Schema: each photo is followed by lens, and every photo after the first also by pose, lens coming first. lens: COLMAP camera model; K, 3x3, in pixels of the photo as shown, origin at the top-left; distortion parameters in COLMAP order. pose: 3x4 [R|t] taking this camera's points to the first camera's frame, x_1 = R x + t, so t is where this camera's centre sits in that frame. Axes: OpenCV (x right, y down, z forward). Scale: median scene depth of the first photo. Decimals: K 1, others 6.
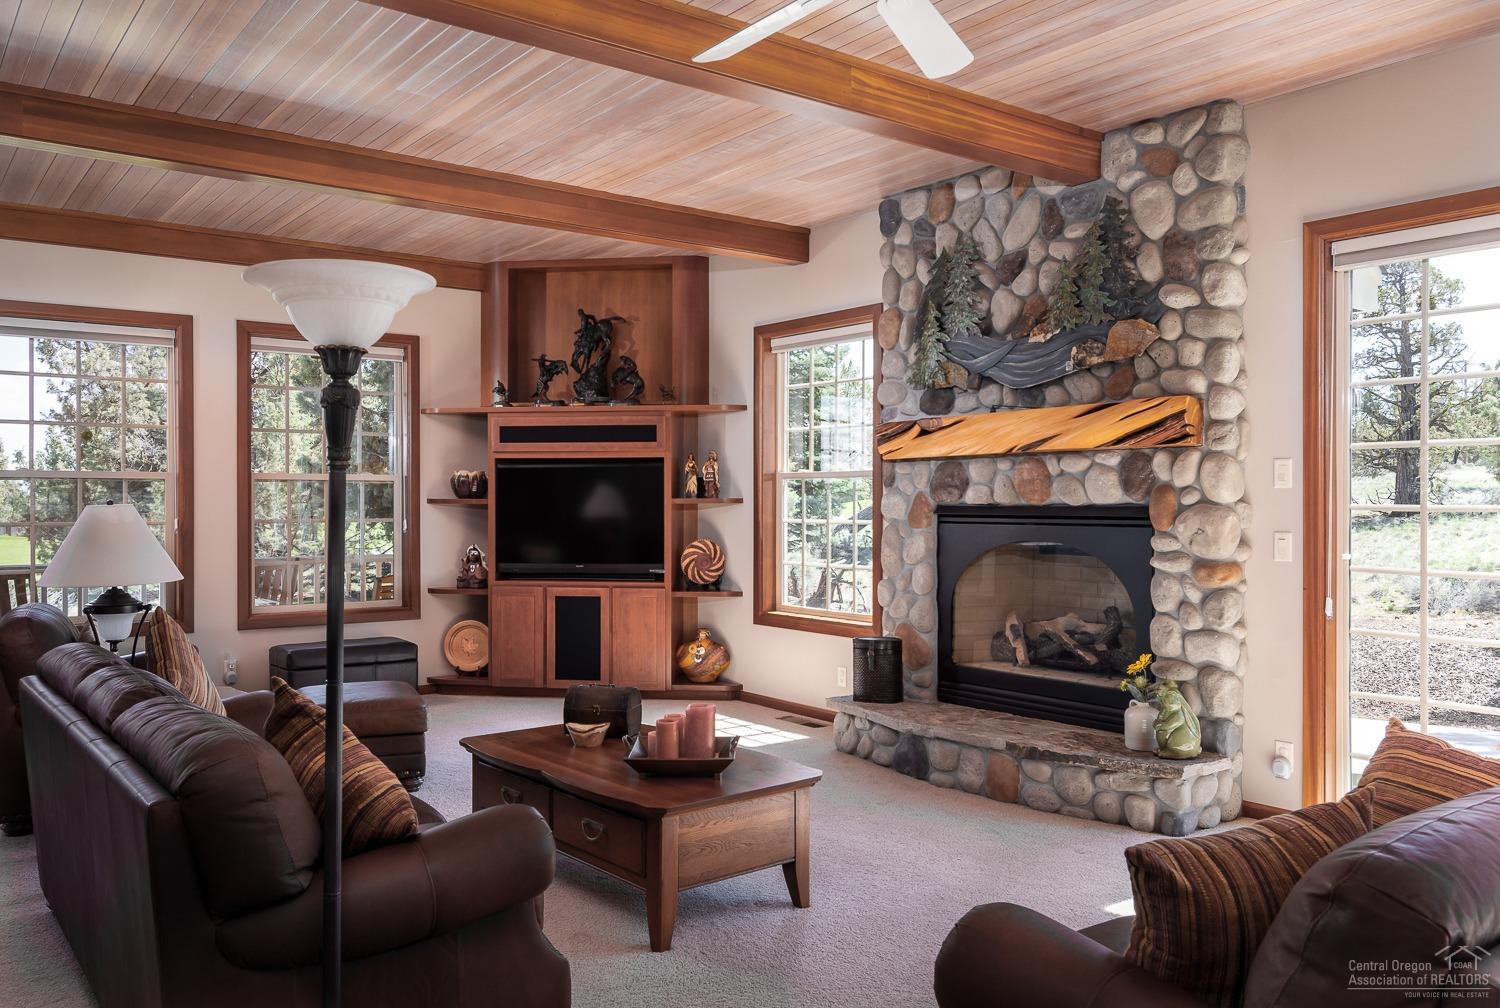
lens RADIAL K [[1173.9, 0, 750.0], [0, 1173.9, 504.0], [0, 0, 1]] dist [-0.009535, -0.005200]
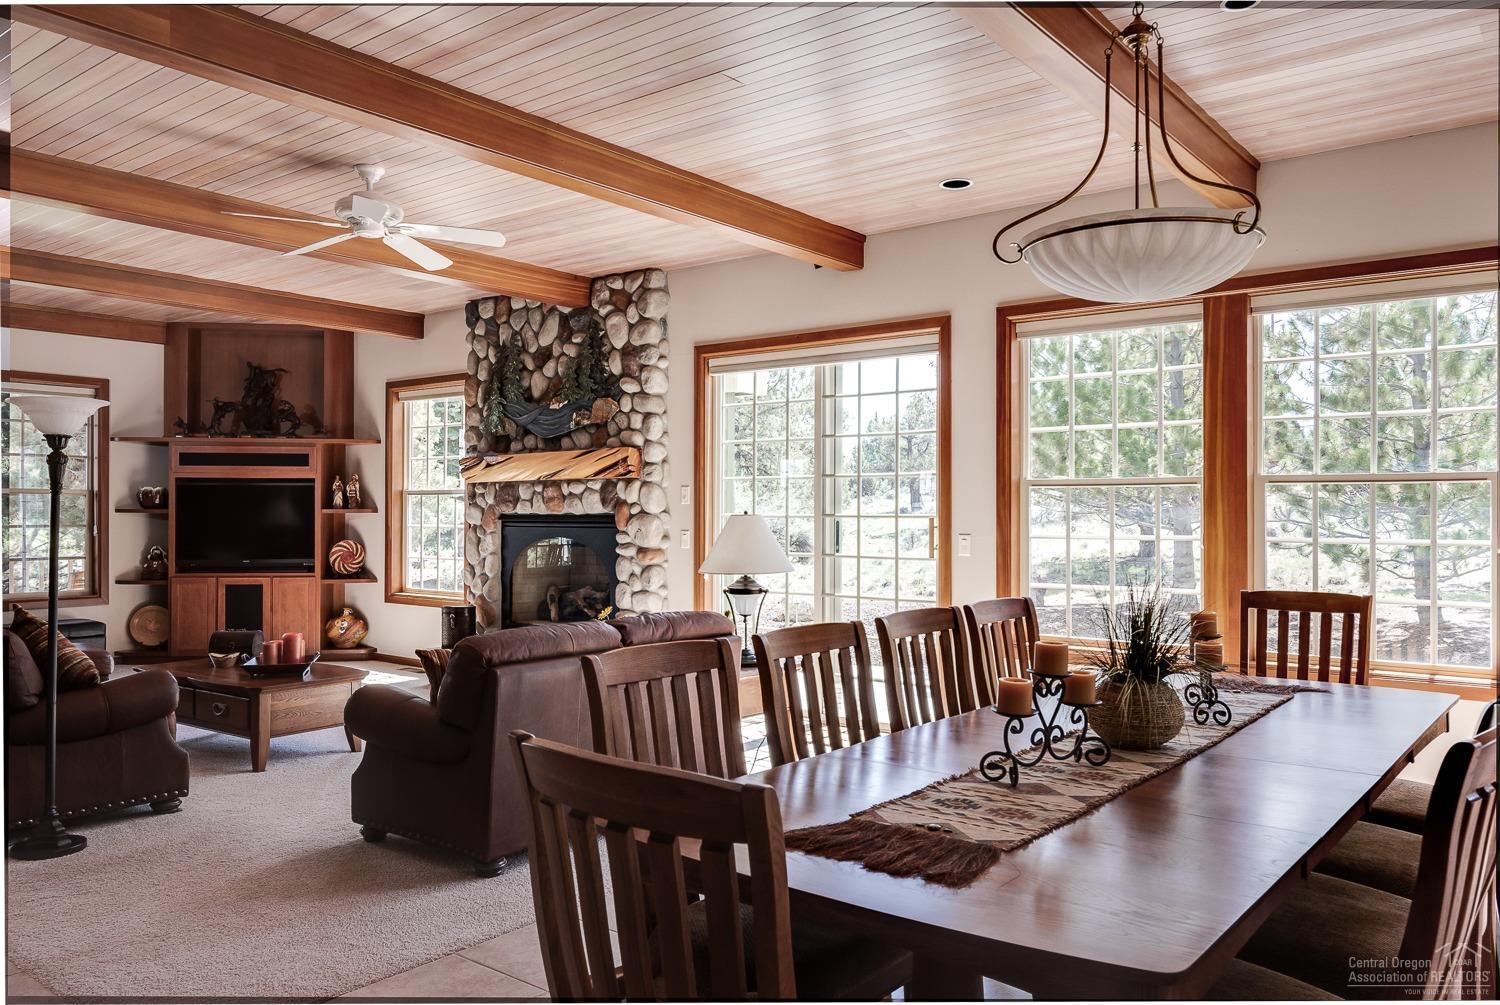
lens RADIAL K [[1097.0, 0, 750.0], [0, 1097.0, 502.5], [0, 0, 1]] dist [0.009336, -0.004740]
pose [[0.969146, 0.003686, 0.246460, 0.135459], [-0.000999, 0.999939, -0.011024, 0.001224], [-0.246485, 0.010438, 0.969090, -0.450007]]
